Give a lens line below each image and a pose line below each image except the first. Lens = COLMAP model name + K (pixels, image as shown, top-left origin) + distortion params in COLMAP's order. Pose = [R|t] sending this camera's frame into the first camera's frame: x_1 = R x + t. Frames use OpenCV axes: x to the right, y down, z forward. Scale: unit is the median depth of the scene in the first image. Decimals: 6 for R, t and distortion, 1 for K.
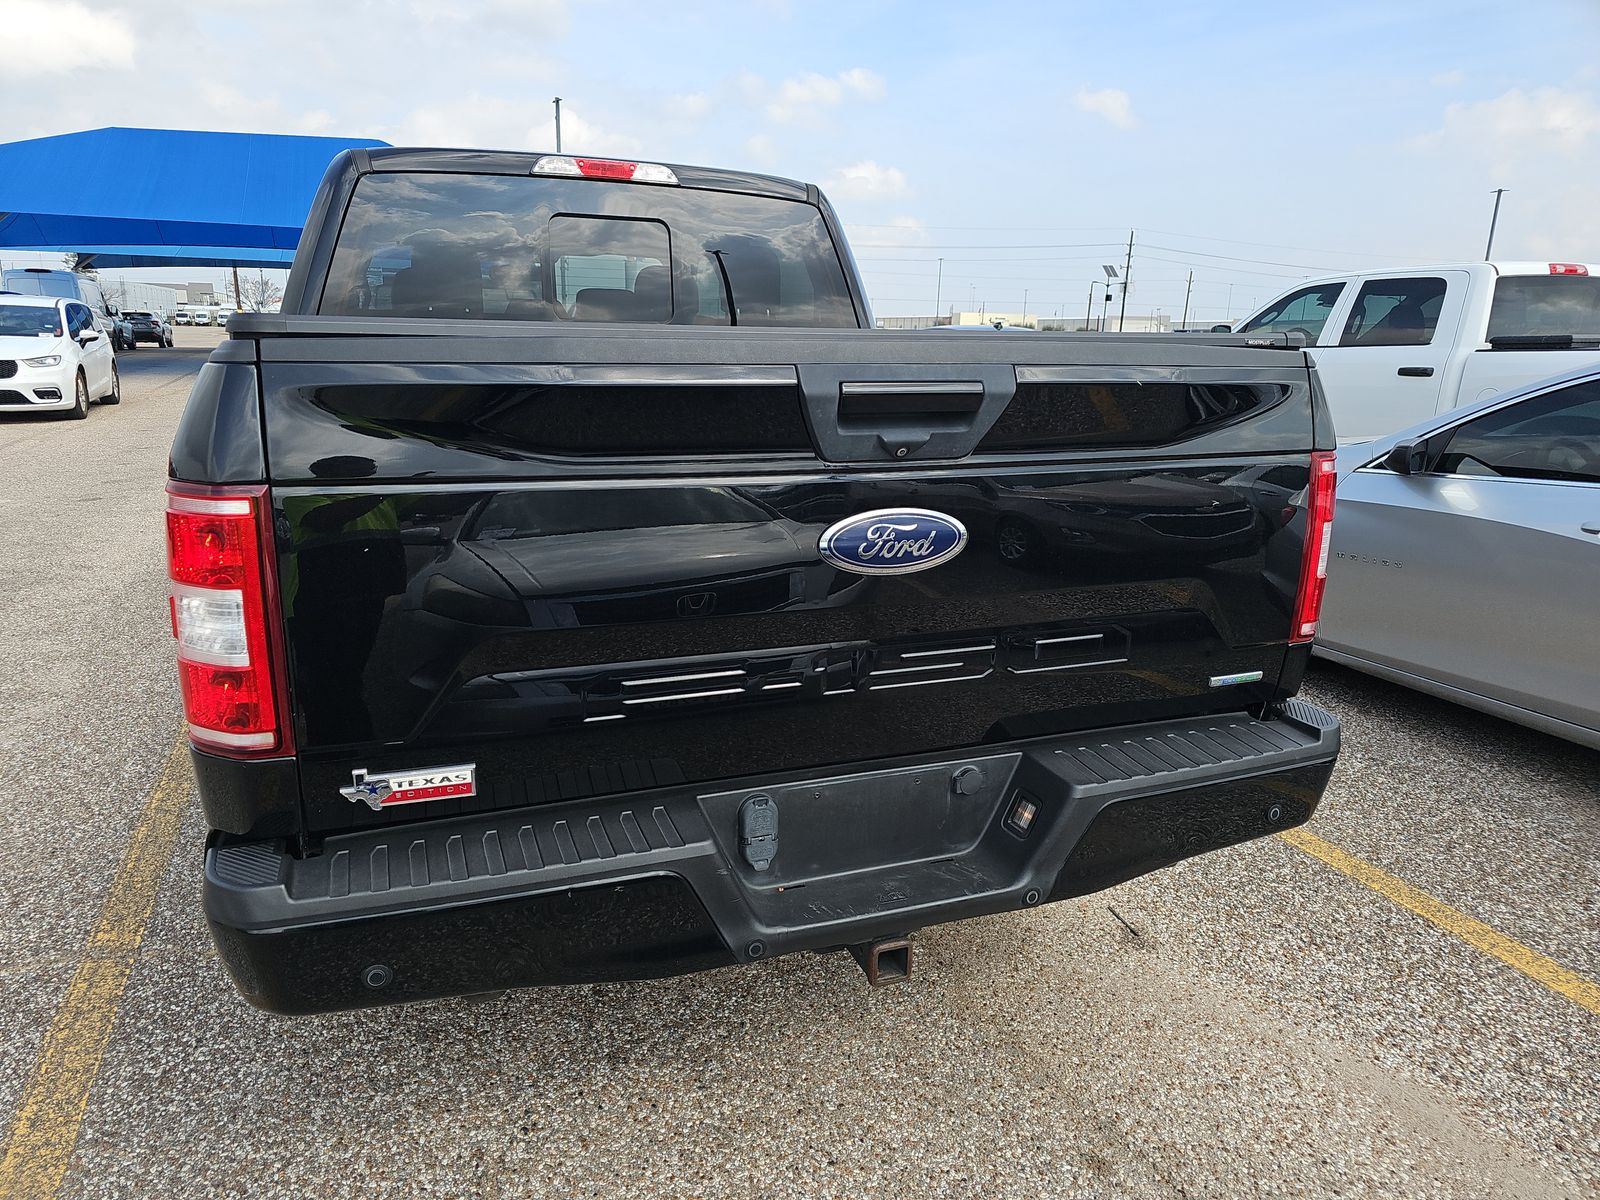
lens RADIAL K [[1074.1, 0, 805.1], [0, 1074.1, 588.4], [0, 0, 1]] dist [0.034462, -0.028807]
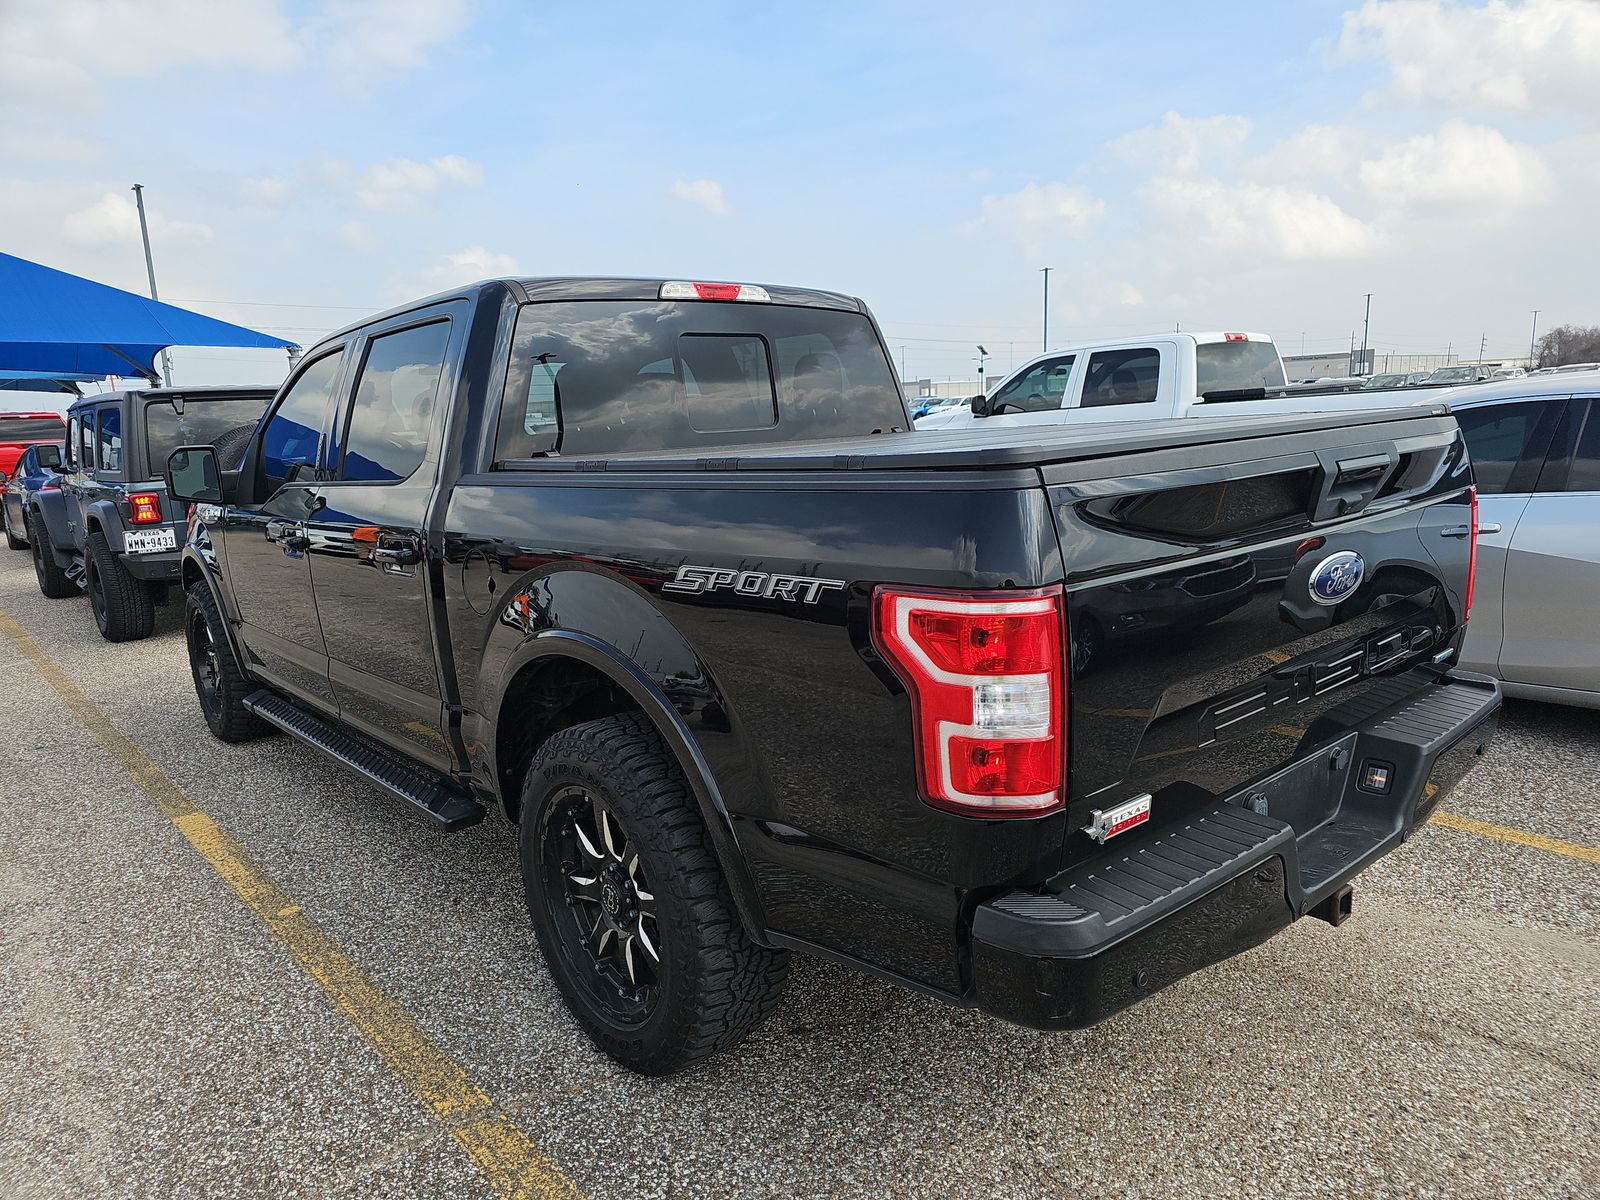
lens RADIAL K [[1074.1, 0, 802.3], [0, 1074.1, 600.7], [0, 0, 1]] dist [0.034462, -0.028807]
pose [[0.935914, -0.120714, 0.330898, -0.235531], [0.139585, 0.989634, -0.033779, -0.015358], [-0.323391, 0.077802, 0.943062, -0.010666]]
